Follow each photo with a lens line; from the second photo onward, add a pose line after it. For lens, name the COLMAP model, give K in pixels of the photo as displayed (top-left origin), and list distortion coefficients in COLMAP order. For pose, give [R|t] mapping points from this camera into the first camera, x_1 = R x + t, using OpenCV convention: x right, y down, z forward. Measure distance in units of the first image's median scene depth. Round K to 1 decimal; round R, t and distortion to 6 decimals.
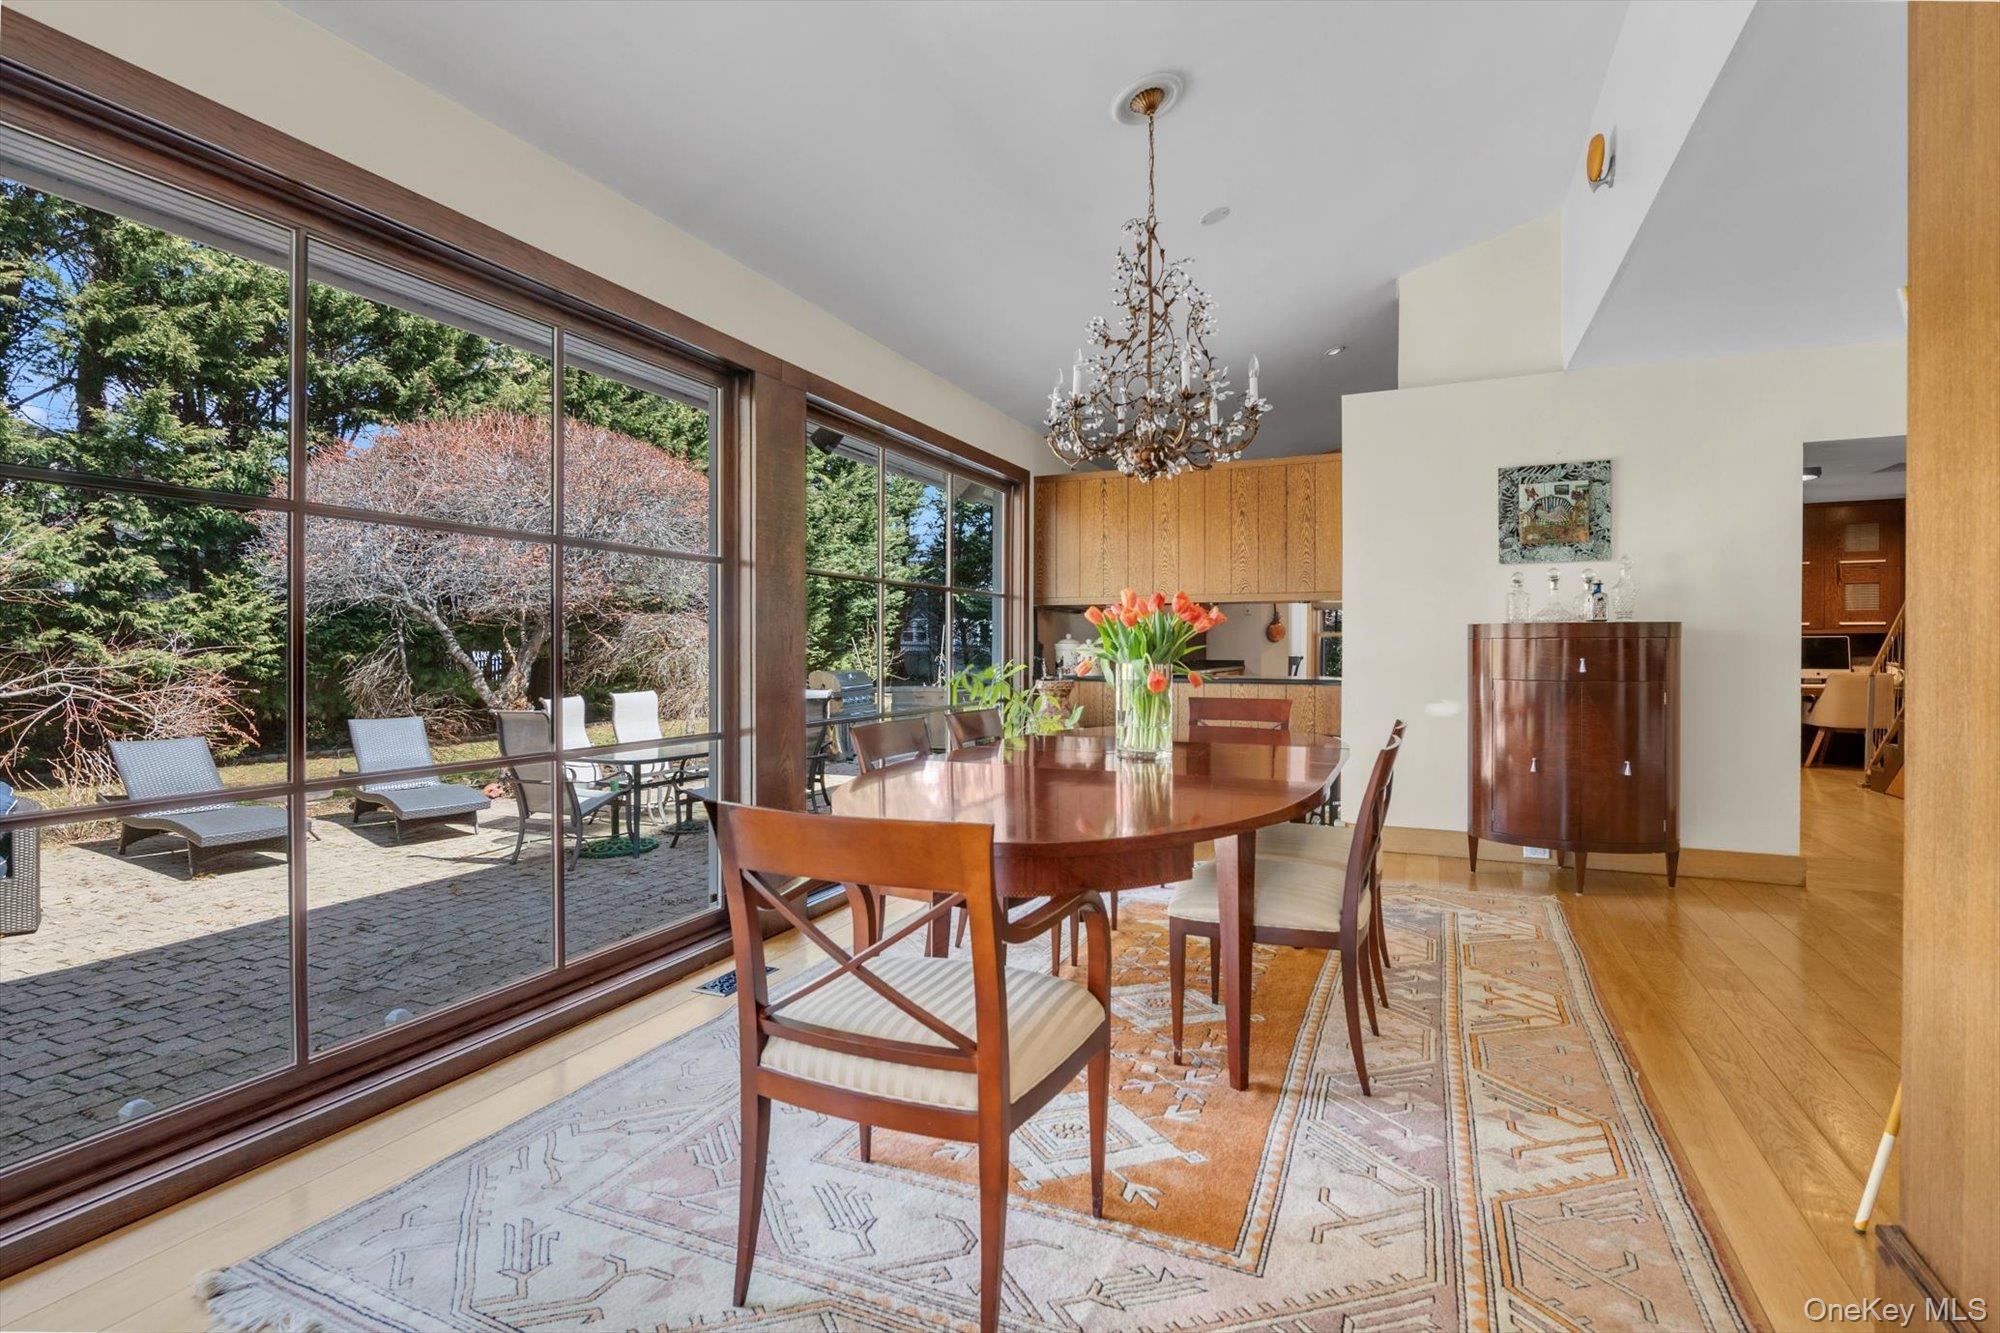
lens RADIAL K [[944.9, 0, 1001.0], [0, 944.9, 661.5], [0, 0, 1]] dist [-0.005844, -0.000236]
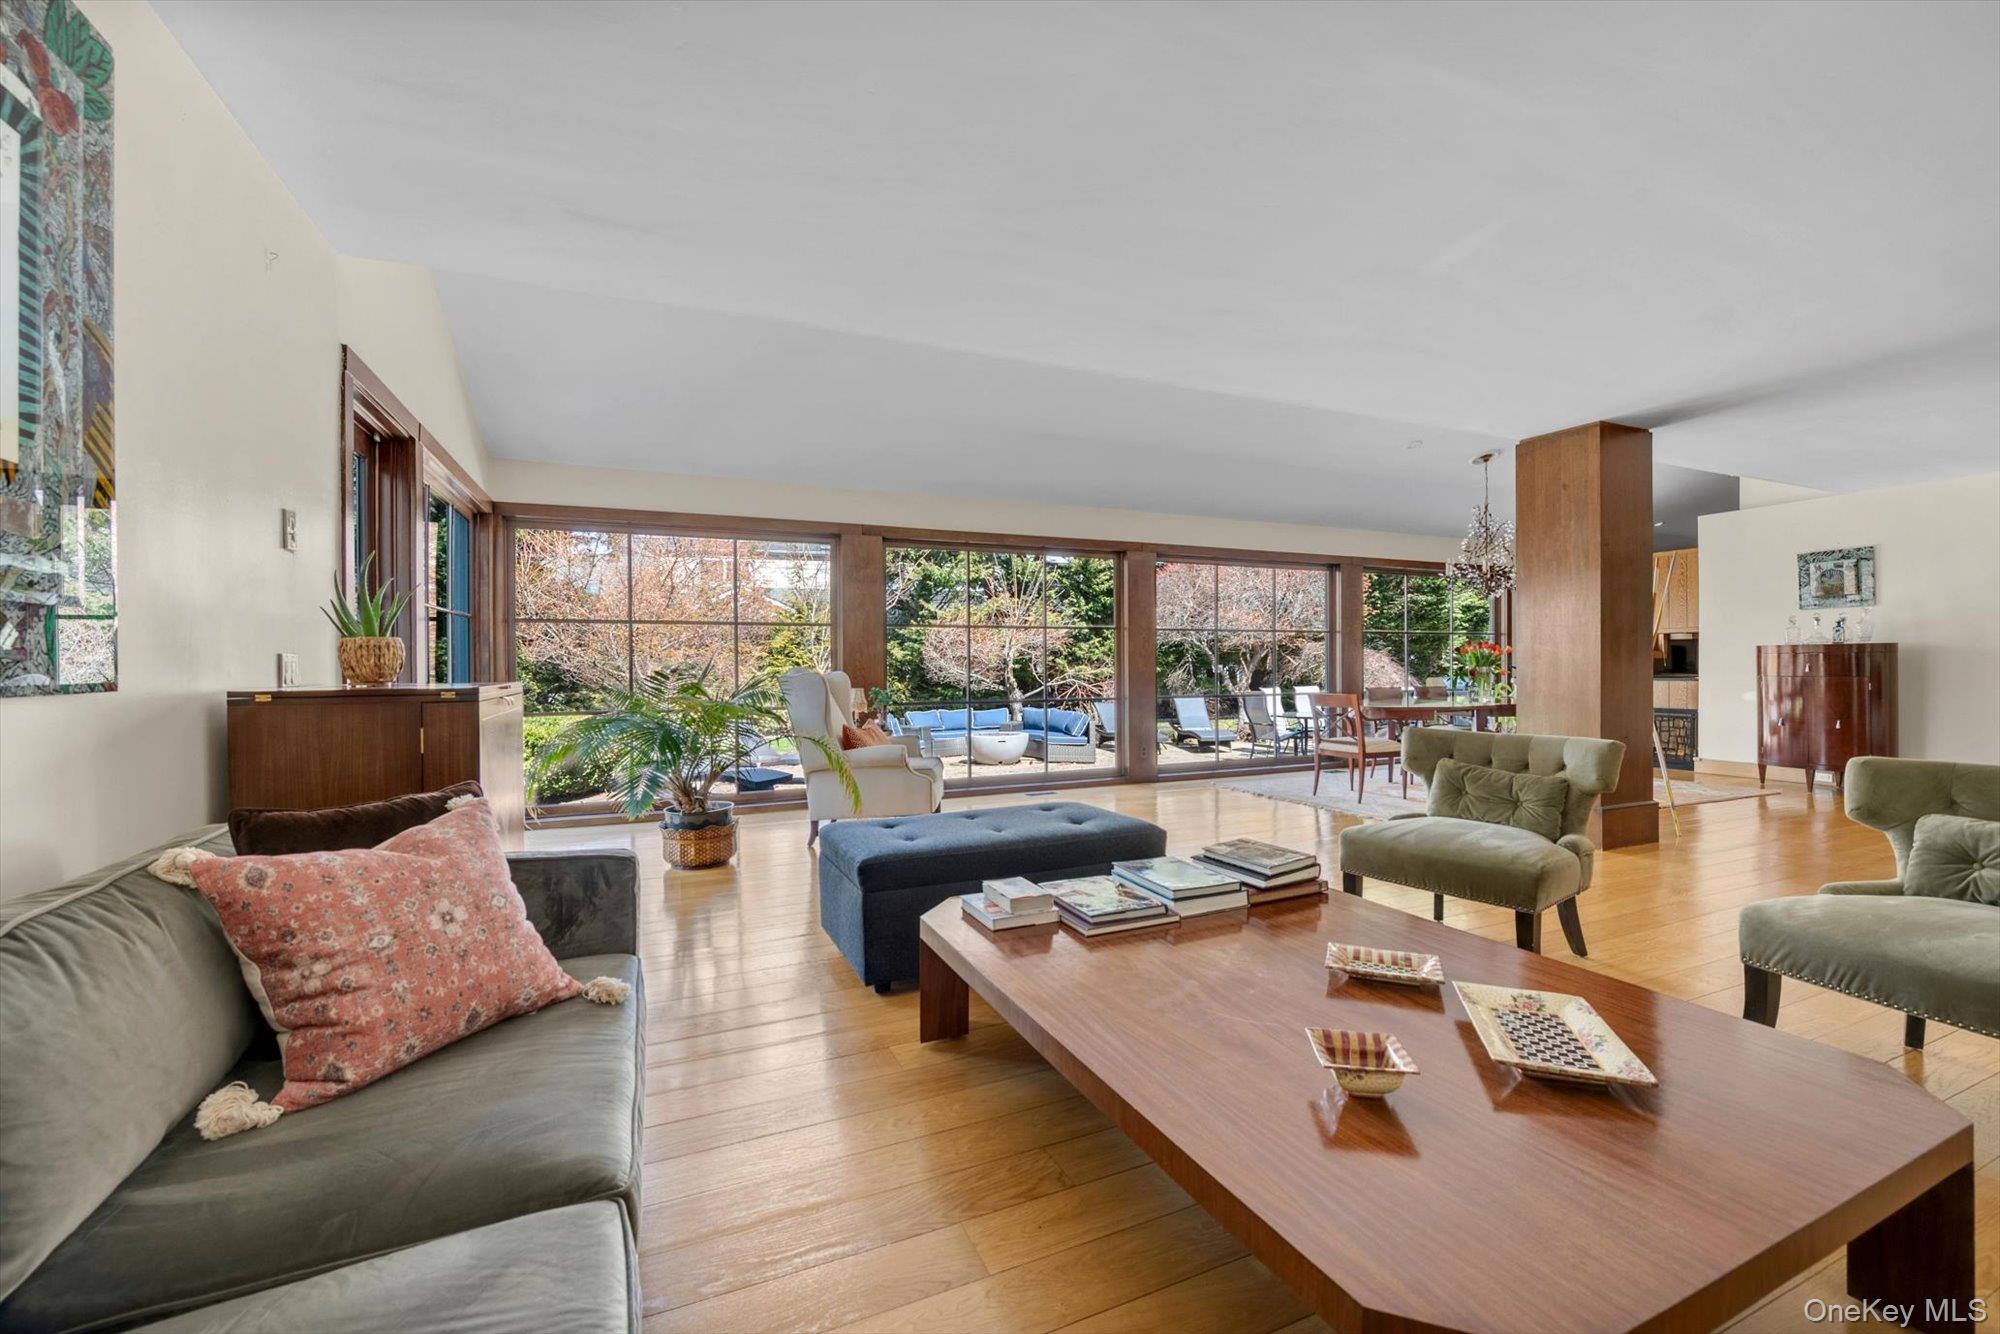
lens RADIAL K [[815.1, 0, 1007.8], [0, 815.1, 668.8], [0, 0, 1]] dist [-0.004672, -0.000498]
pose [[0.741662, -0.003668, -0.670763, 0.237873], [-0.000751, 0.999980, -0.006298, 0.006951], [0.670773, 0.005174, 0.741645, -0.553337]]
